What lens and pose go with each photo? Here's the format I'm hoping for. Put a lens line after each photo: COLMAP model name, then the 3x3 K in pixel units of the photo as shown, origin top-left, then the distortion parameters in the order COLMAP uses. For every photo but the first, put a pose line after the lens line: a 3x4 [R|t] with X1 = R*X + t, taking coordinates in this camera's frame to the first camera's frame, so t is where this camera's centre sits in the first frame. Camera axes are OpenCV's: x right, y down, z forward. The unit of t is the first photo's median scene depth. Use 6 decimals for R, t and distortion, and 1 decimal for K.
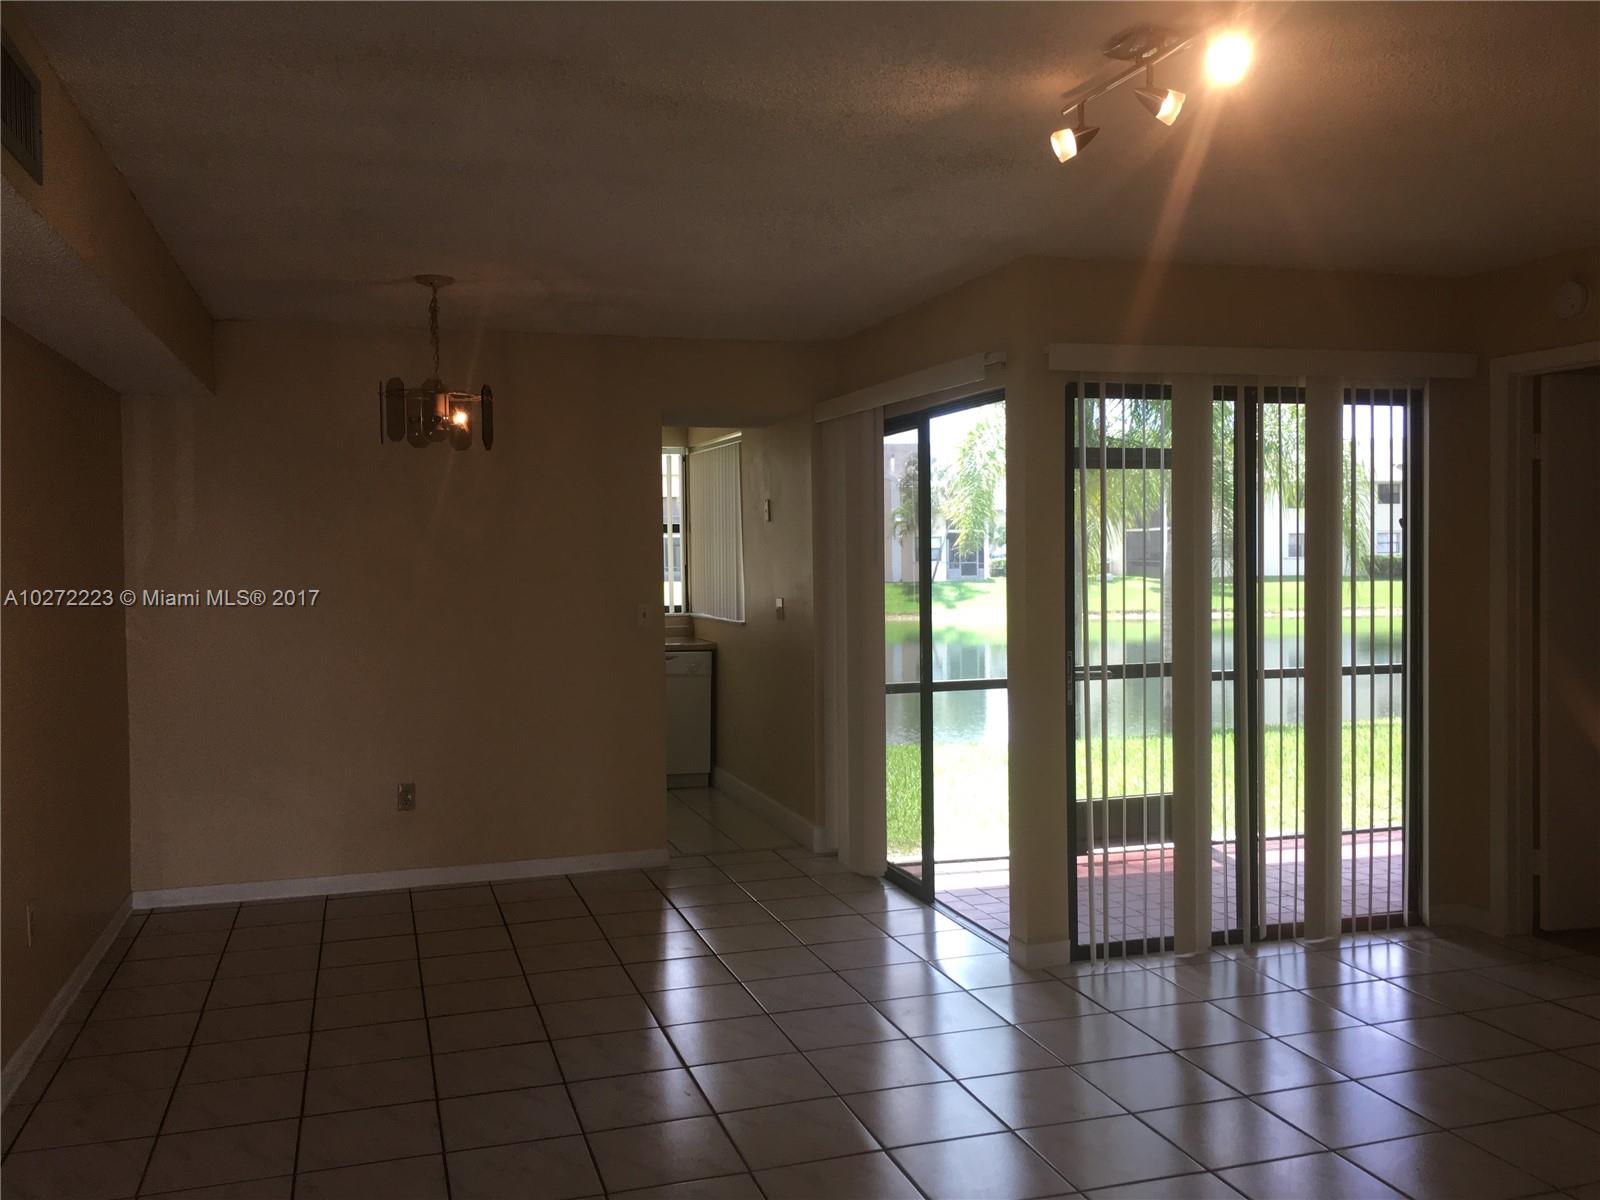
lens RADIAL K [[1355.3, 0, 784.0], [0, 1355.3, 589.0], [0, 0, 1]] dist [0.090937, -0.110577]
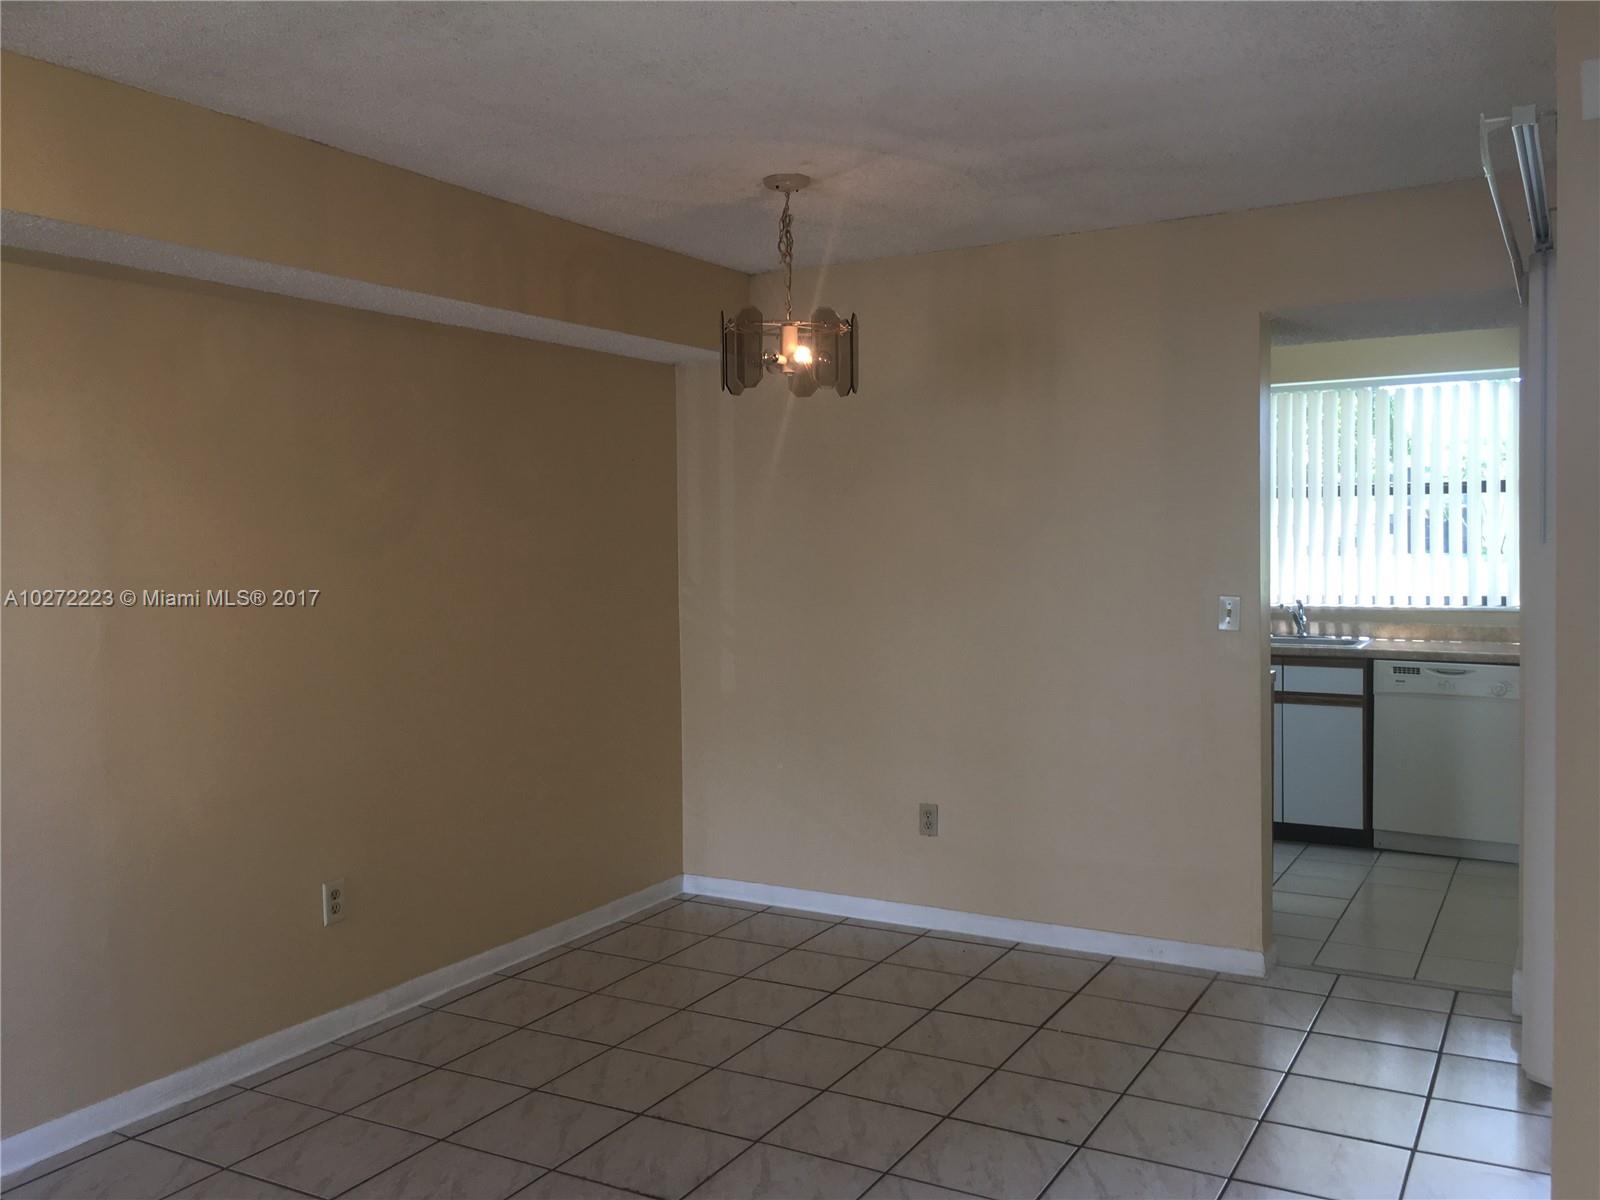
lens RADIAL K [[1355.3, 0, 784.0], [0, 1355.3, 589.0], [0, 0, 1]] dist [0.090937, -0.110577]
pose [[0.692154, 0.027619, -0.721221, 0.316882], [-0.011806, 0.999567, 0.026948, -0.012072], [0.721653, -0.010137, 0.692181, 0.446532]]
